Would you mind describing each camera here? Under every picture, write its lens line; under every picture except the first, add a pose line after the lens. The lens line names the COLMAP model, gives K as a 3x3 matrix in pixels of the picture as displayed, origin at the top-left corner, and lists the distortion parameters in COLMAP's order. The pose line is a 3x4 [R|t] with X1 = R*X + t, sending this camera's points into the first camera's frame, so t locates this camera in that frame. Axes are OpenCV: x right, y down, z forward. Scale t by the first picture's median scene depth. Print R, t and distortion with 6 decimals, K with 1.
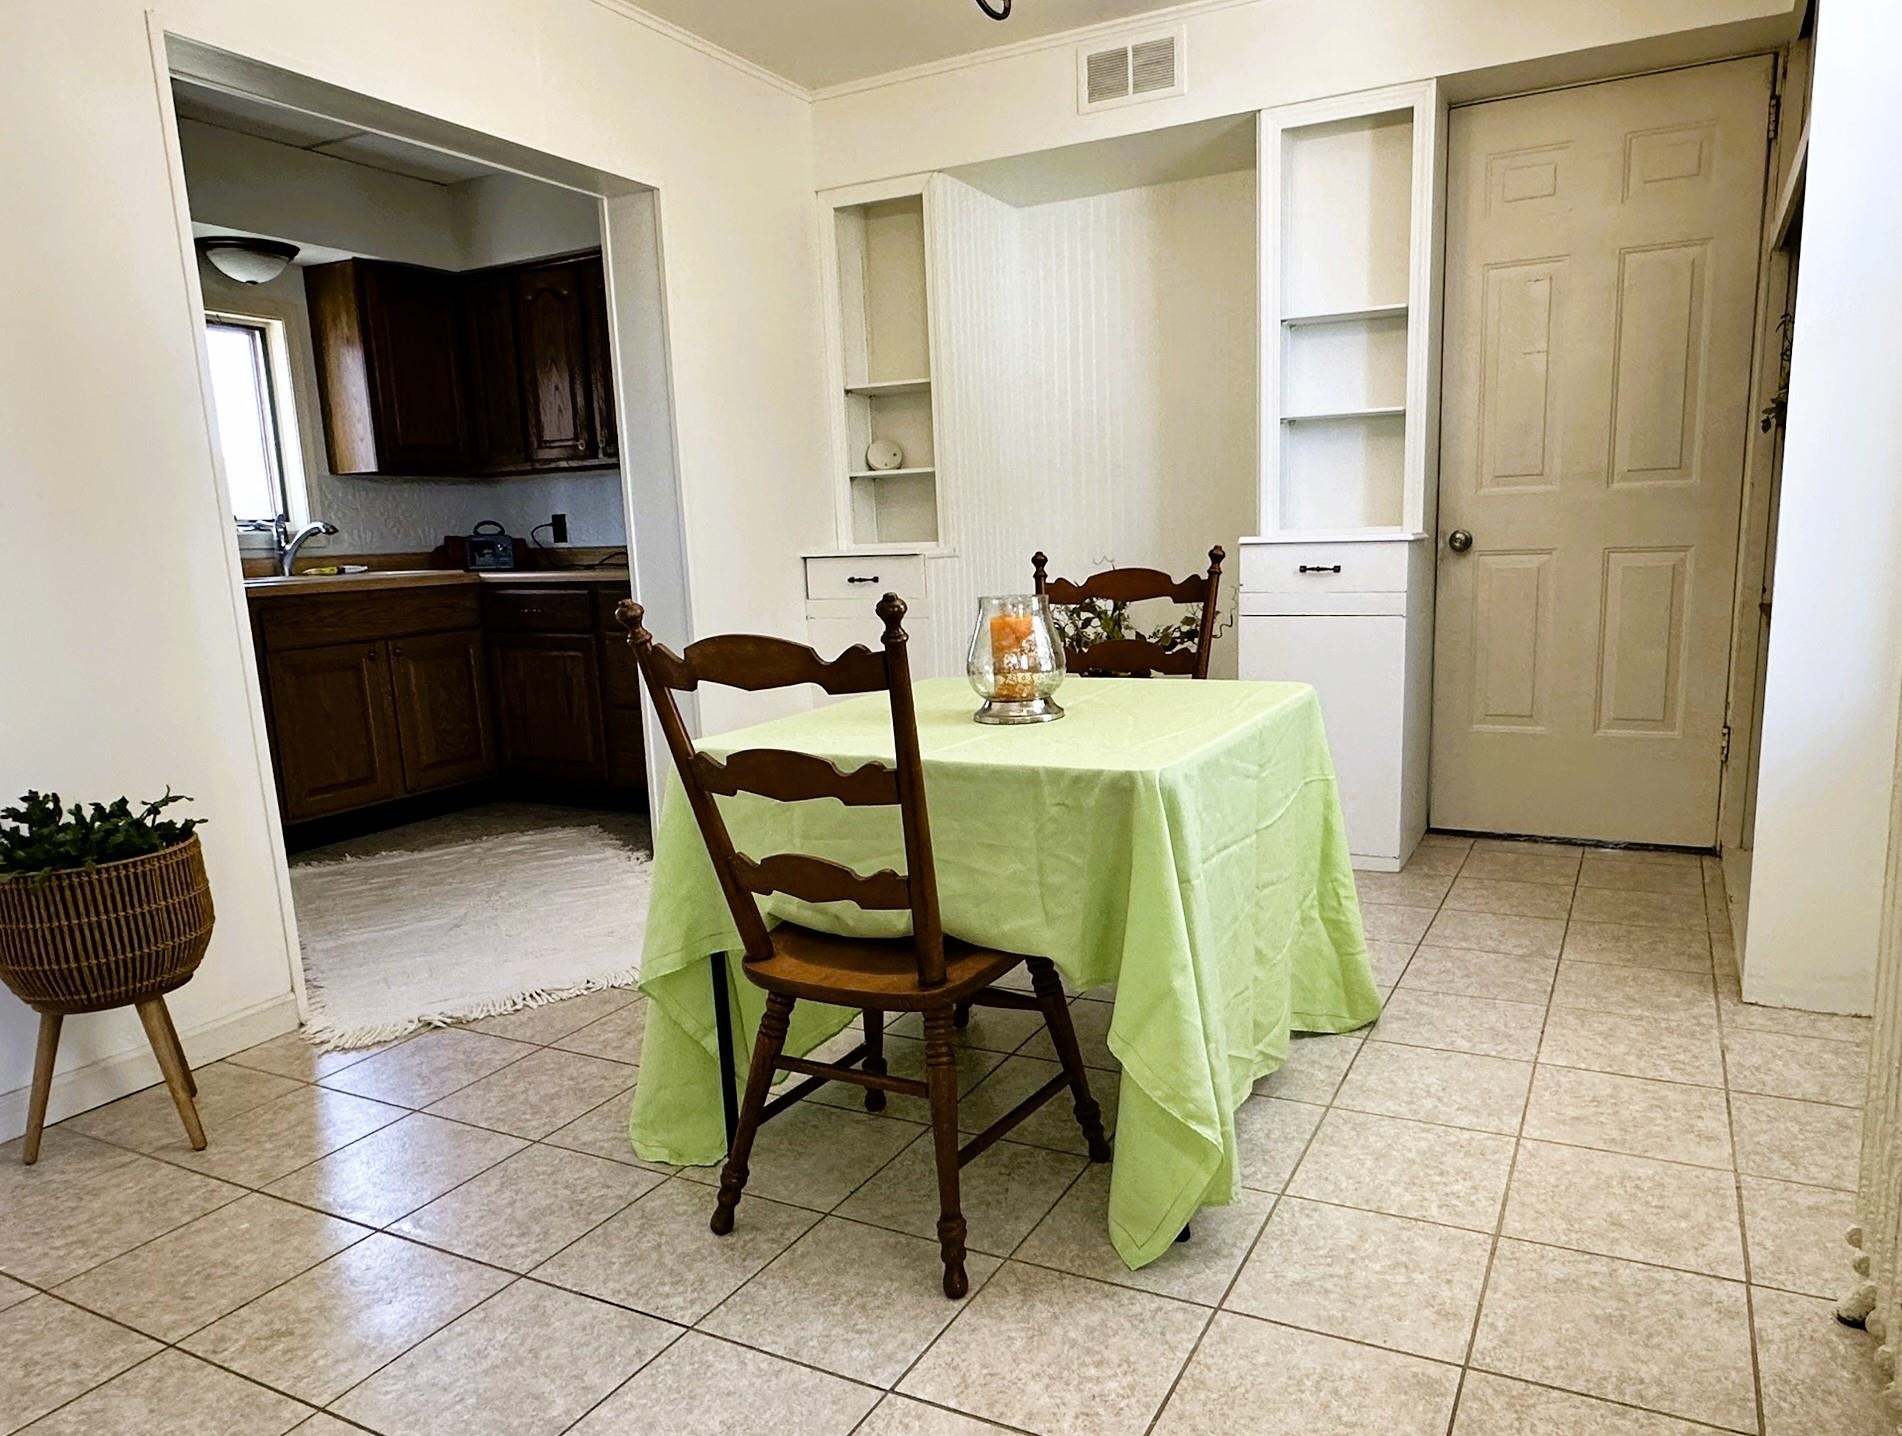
lens RADIAL K [[1157.3, 0, 955.8], [0, 1157.3, 723.5], [0, 0, 1]] dist [-0.004962, -0.001452]
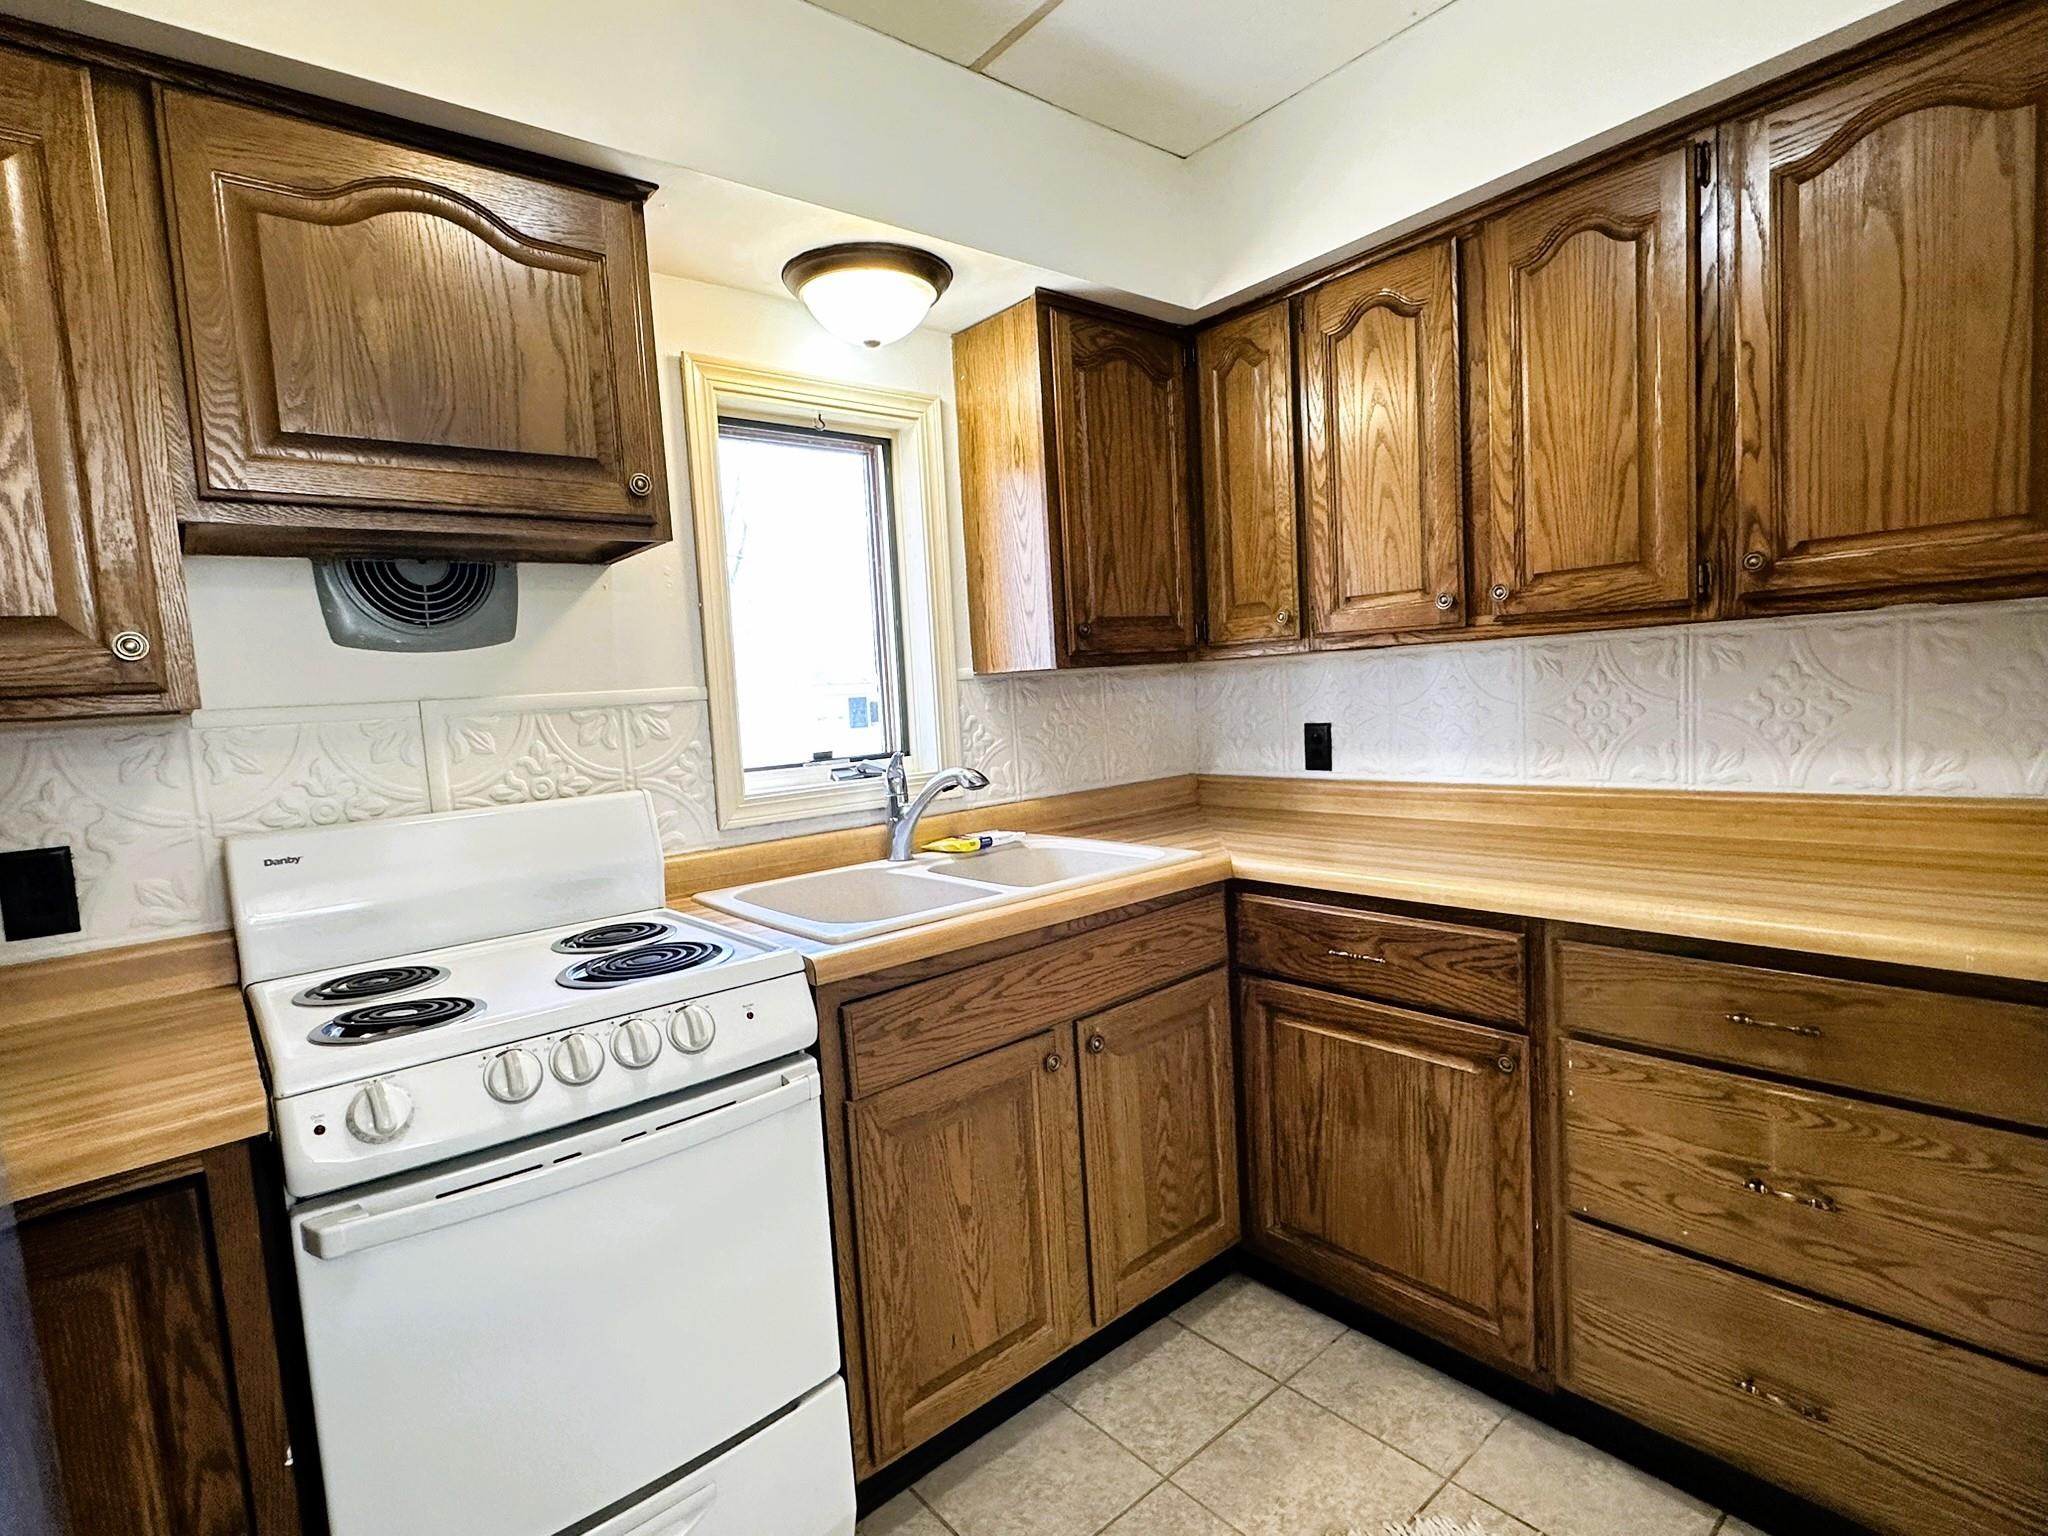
lens RADIAL K [[1010.0, 0, 1018.0], [0, 1010.0, 772.1], [0, 0, 1]] dist [0.000287, 0.000004]
pose [[0.916075, 0.013462, -0.400780, -0.327566], [-0.042789, 0.997012, -0.064313, -0.138111], [0.398717, 0.076065, 0.913914, 0.564754]]
